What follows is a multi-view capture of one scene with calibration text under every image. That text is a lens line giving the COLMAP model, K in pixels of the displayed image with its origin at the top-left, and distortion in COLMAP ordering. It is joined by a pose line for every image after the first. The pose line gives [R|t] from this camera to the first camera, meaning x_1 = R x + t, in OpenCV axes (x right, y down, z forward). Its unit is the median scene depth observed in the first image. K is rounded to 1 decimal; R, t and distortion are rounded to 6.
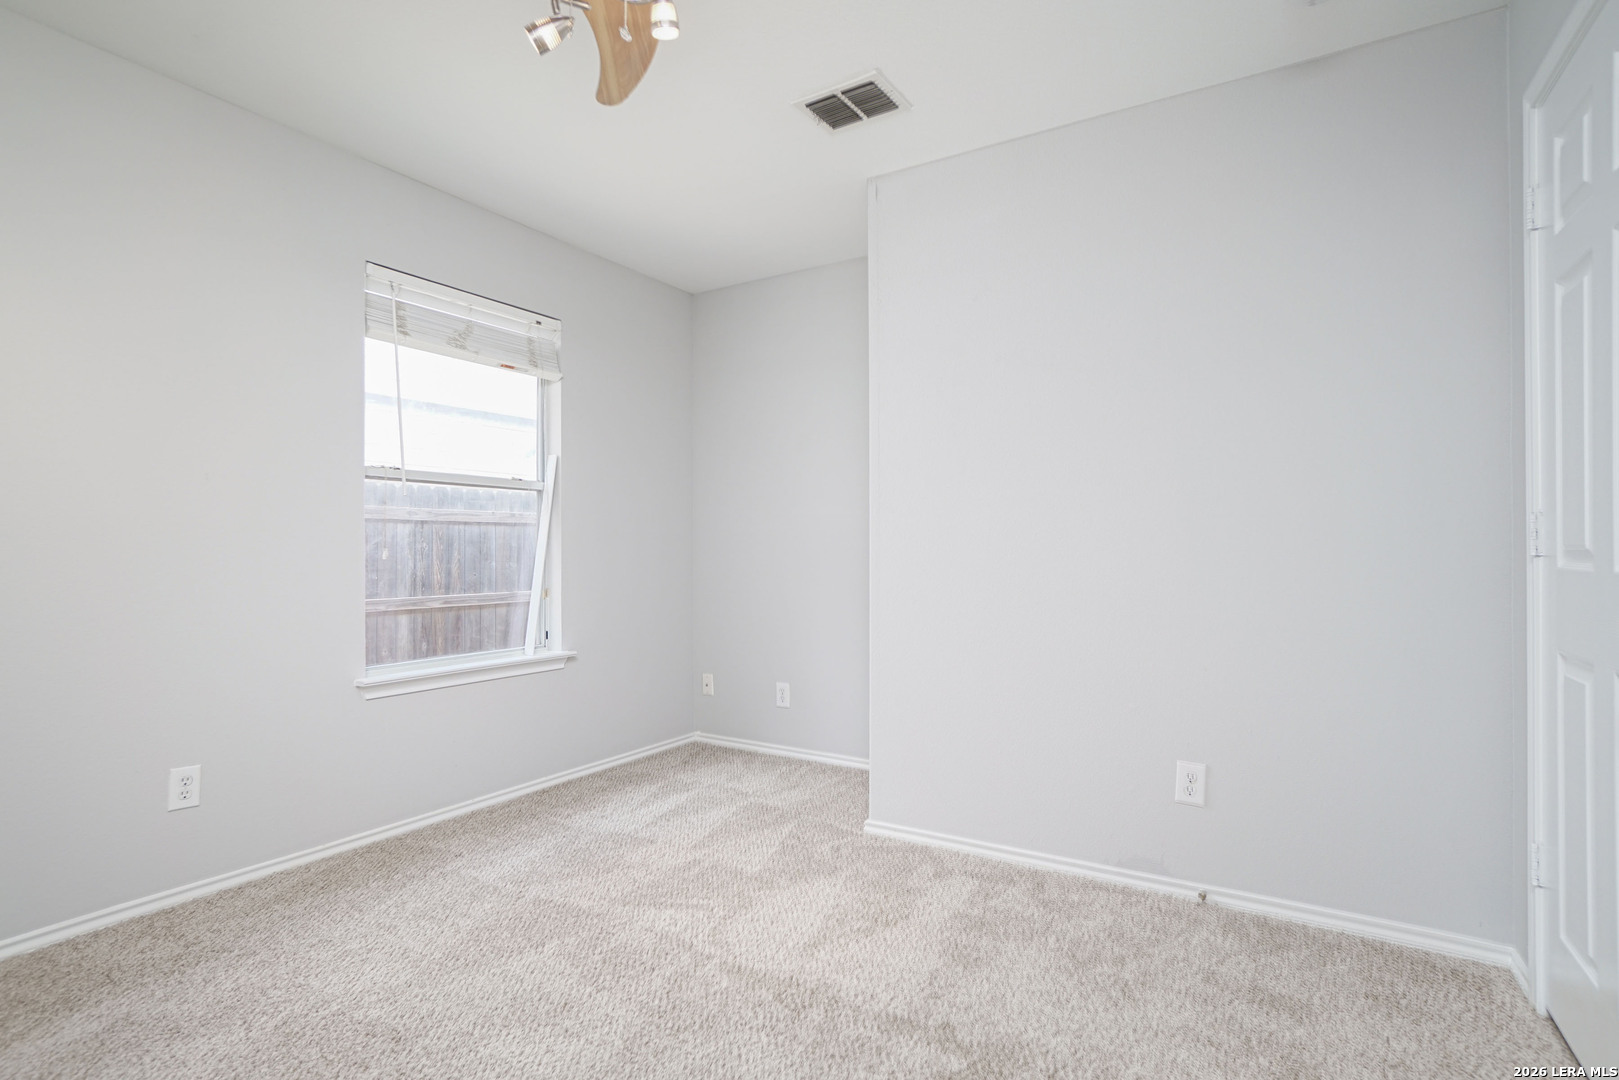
lens RADIAL K [[782.2, 0, 809.5], [0, 782.2, 540.0], [0, 0, 1]] dist [-0.052847, 0.020491]
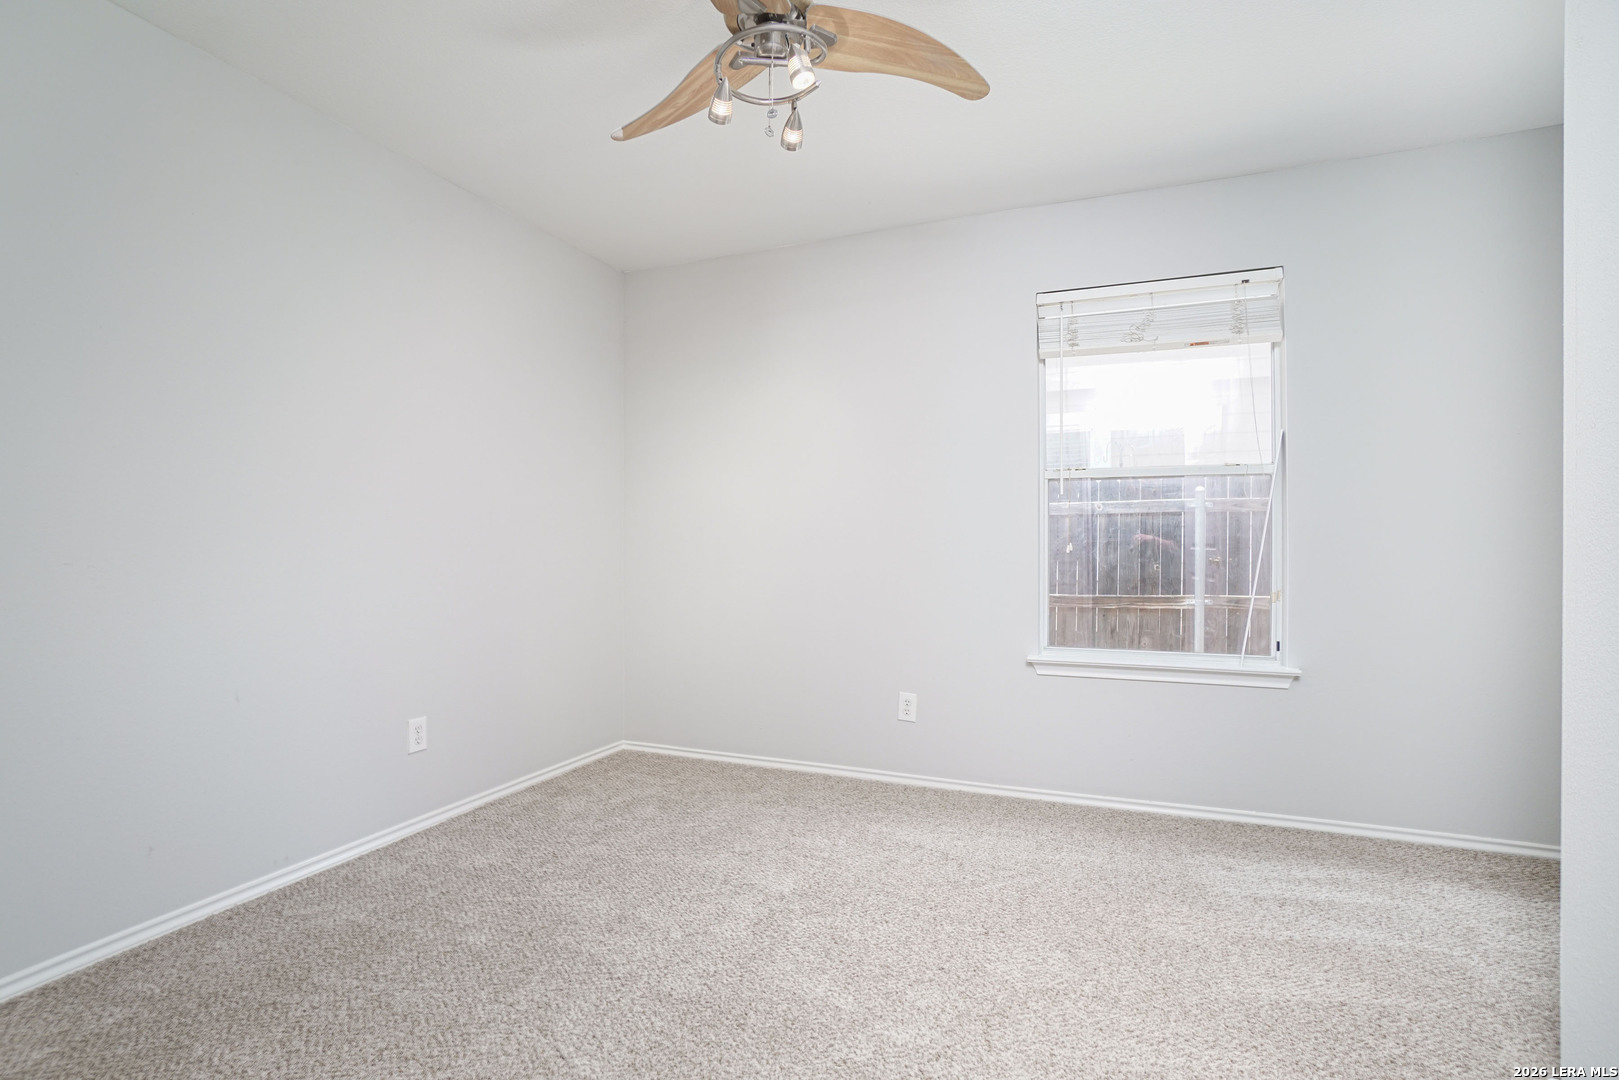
lens RADIAL K [[782.2, 0, 809.5], [0, 782.2, 540.0], [0, 0, 1]] dist [-0.052847, 0.020491]
pose [[0.162464, -0.005321, -0.986700, 0.450516], [0.009171, 0.999950, -0.003882, 0.007099], [0.986672, -0.008419, 0.162505, 0.414947]]
